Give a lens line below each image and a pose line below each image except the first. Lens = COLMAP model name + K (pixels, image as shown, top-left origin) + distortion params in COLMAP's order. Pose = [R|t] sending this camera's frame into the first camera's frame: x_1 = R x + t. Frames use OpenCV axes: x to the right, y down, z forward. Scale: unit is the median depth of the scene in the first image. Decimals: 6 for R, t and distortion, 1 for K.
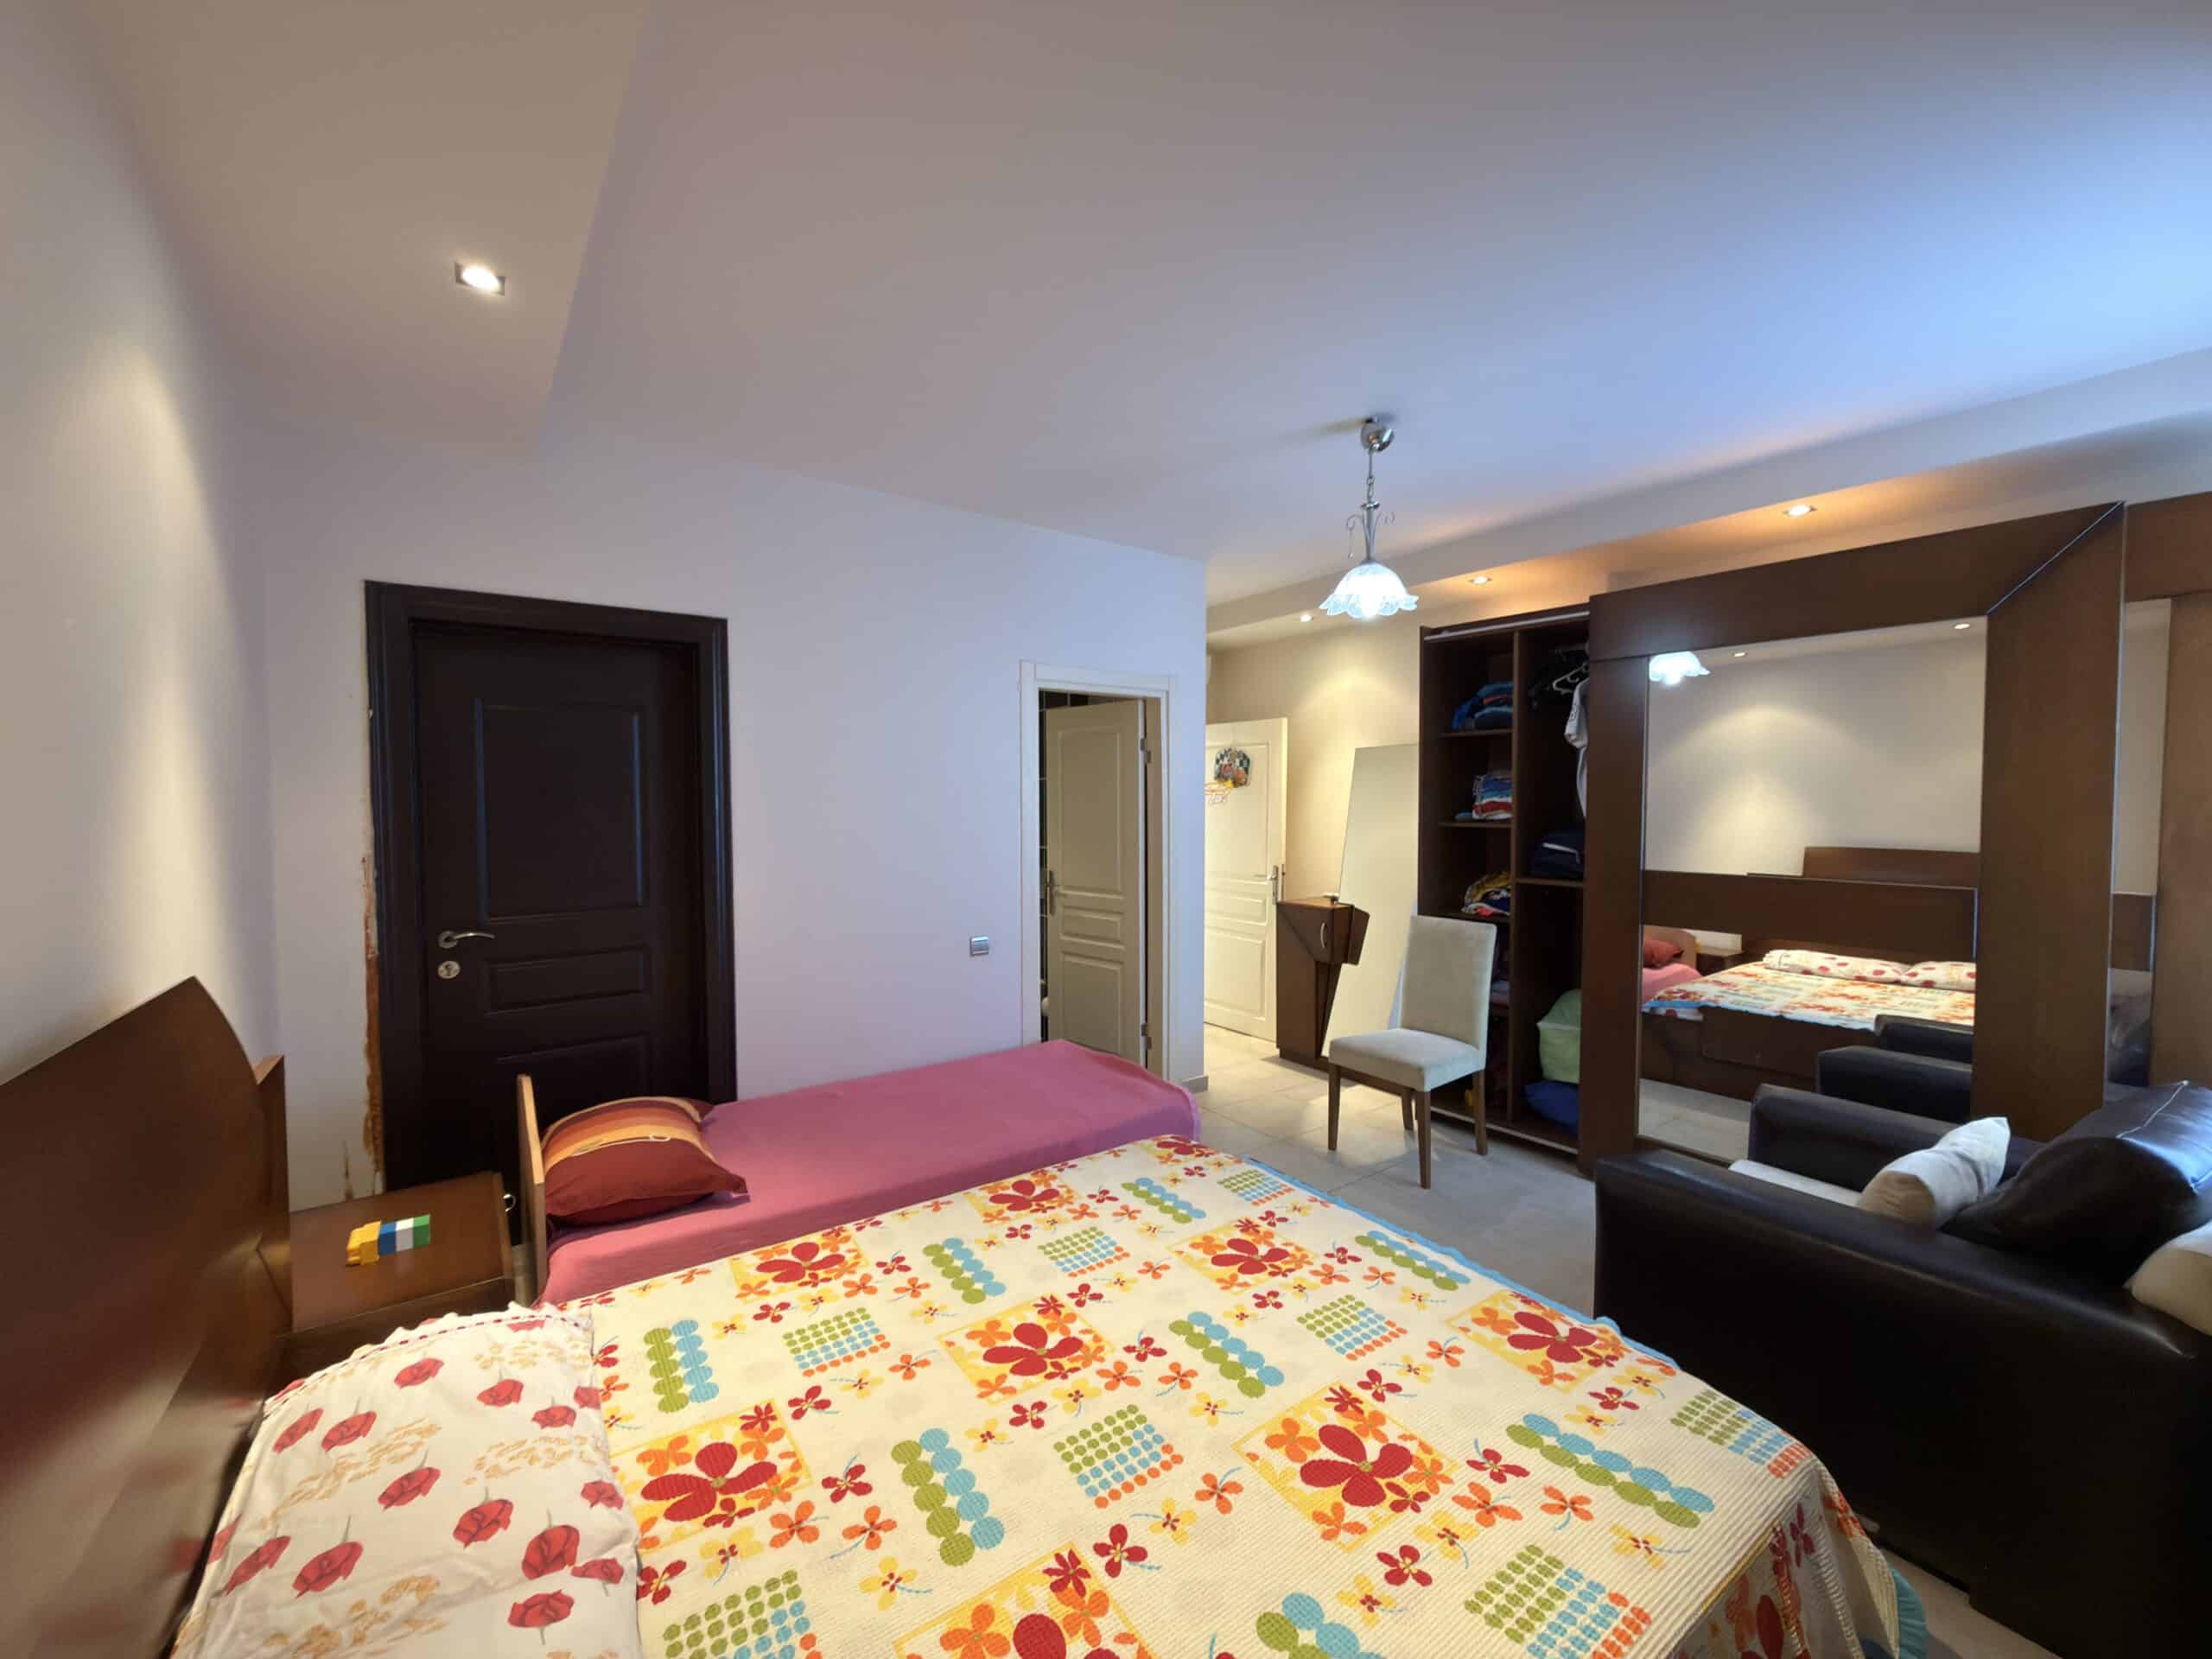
lens RADIAL K [[875.6, 0, 1108.9], [0, 875.6, 827.3], [0, 0, 1]] dist [0.001010, -0.000611]
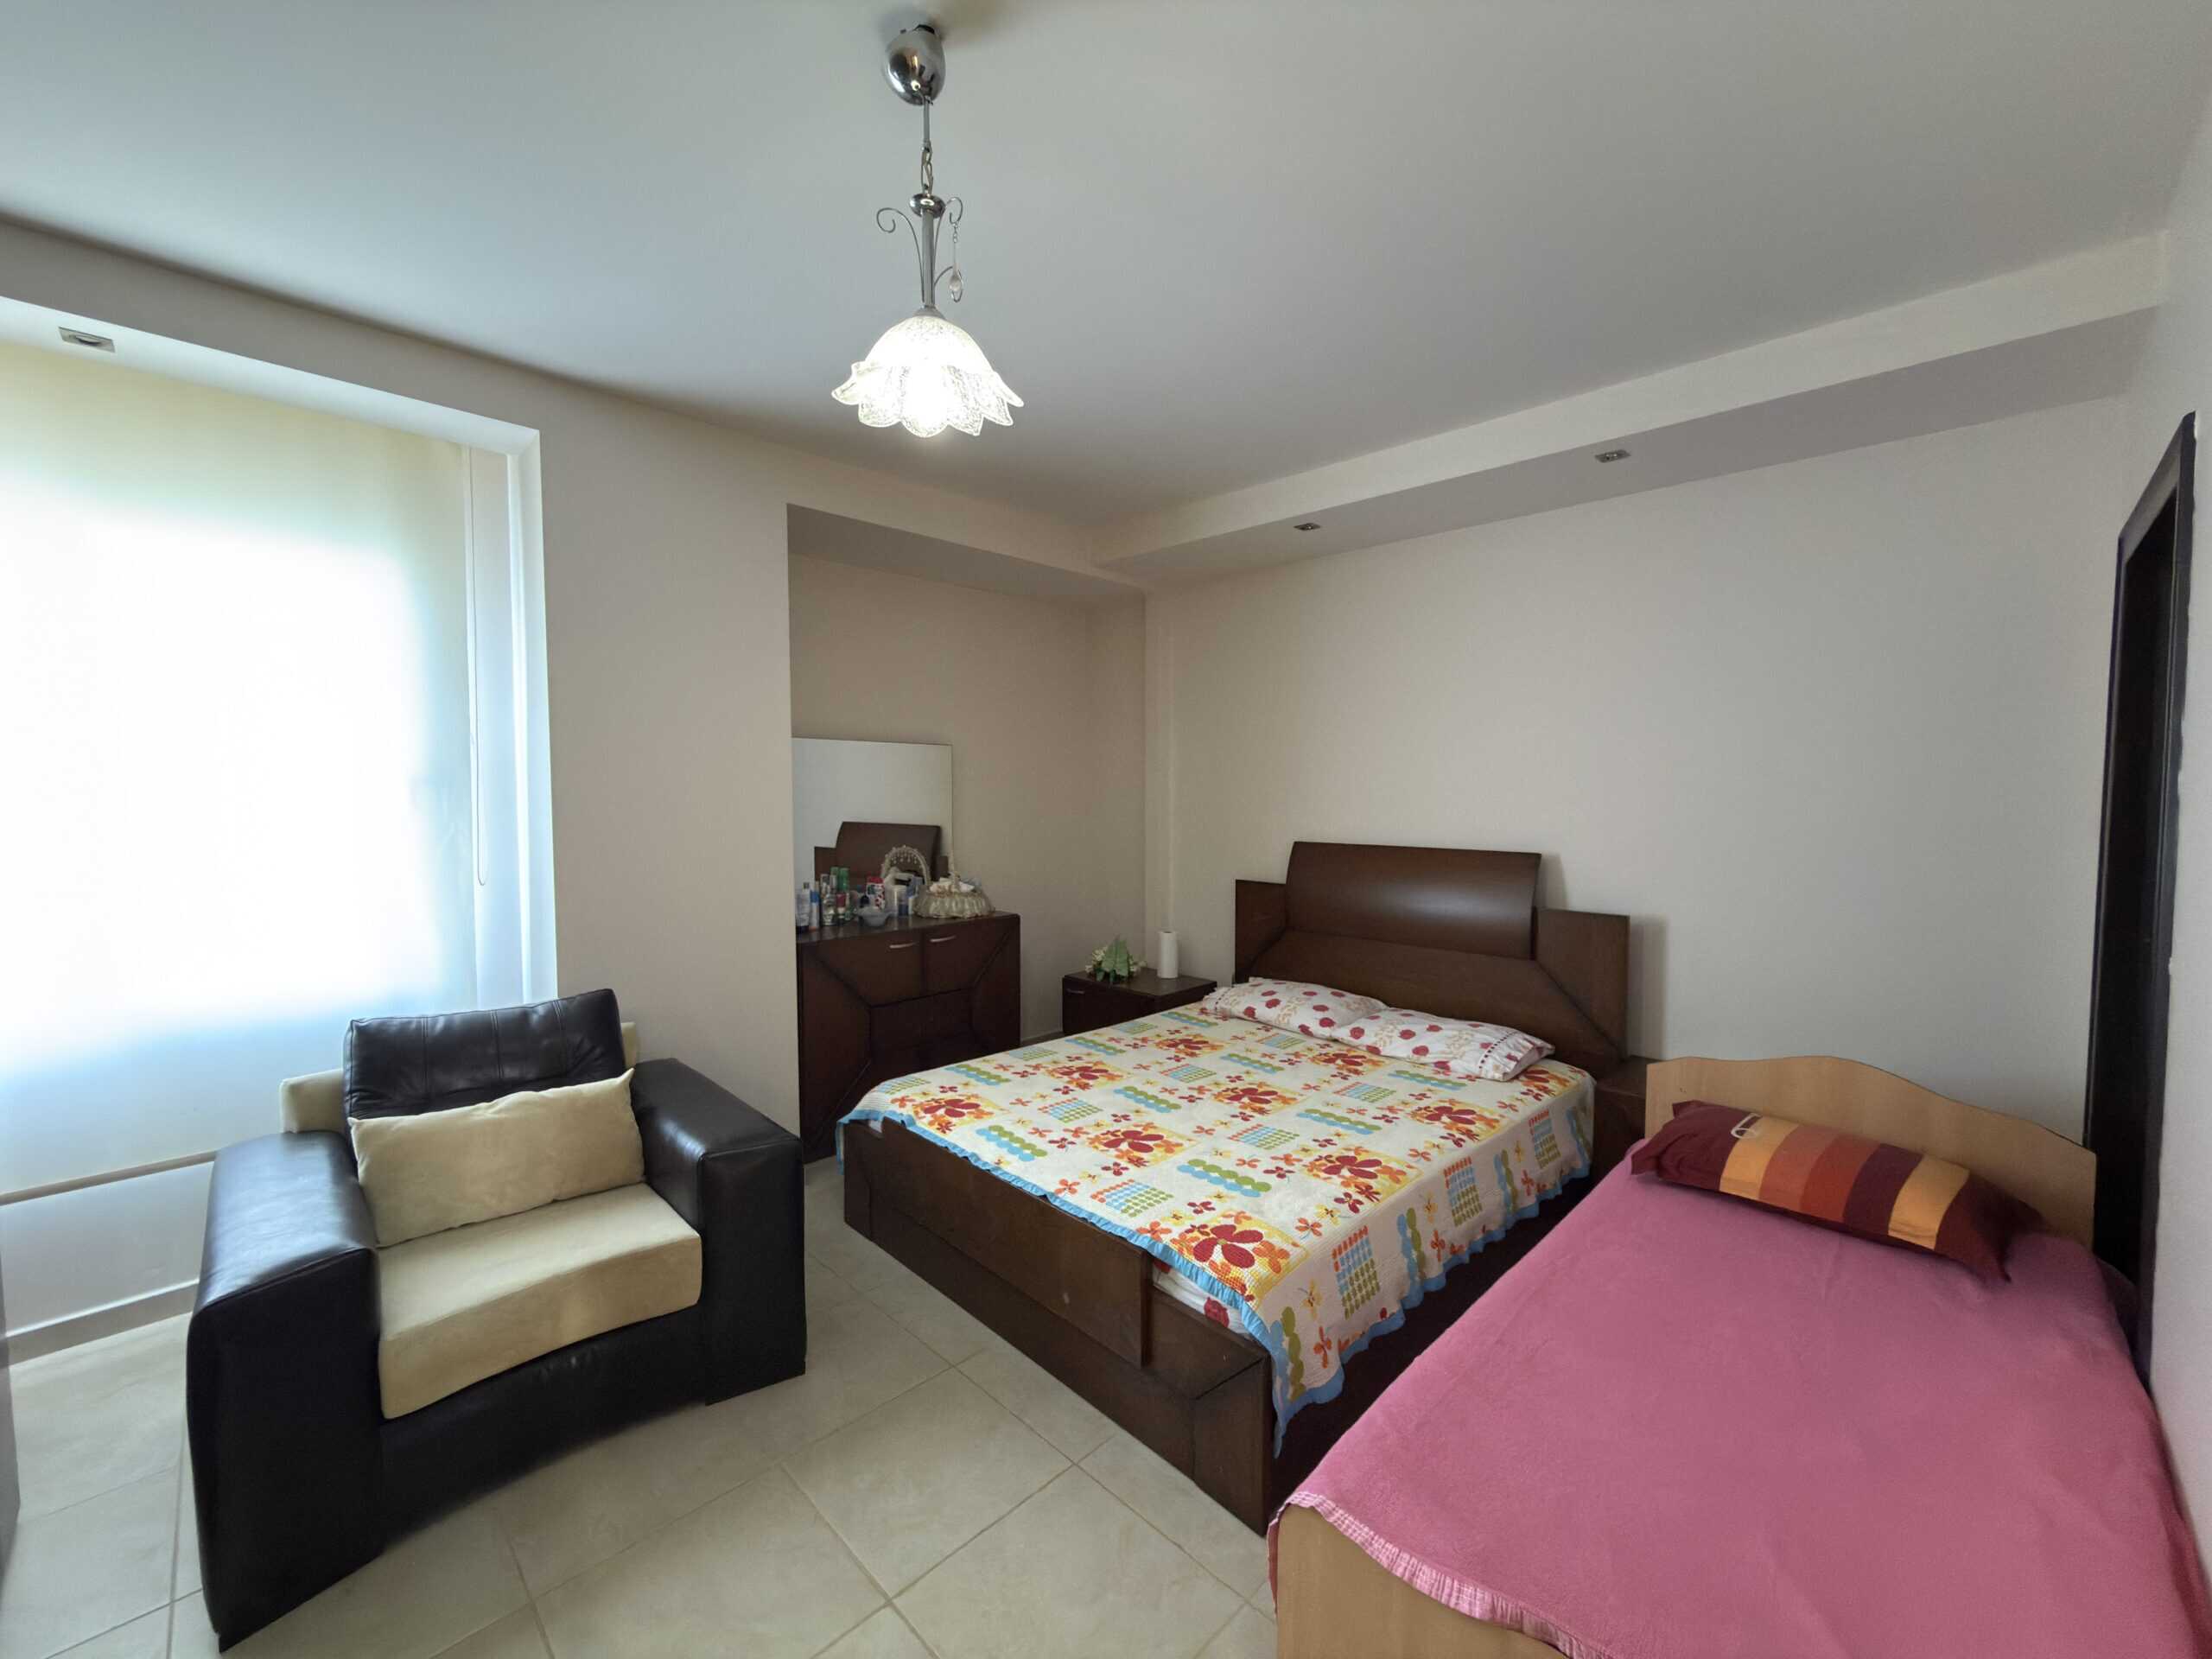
lens RADIAL K [[875.6, 0, 1108.9], [0, 875.6, 827.3], [0, 0, 1]] dist [0.001010, -0.000611]
pose [[-0.987609, 0.006003, -0.156819, 0.415216], [-0.005638, 0.997266, 0.073680, -0.060829], [0.156833, 0.073652, -0.984875, 2.331626]]
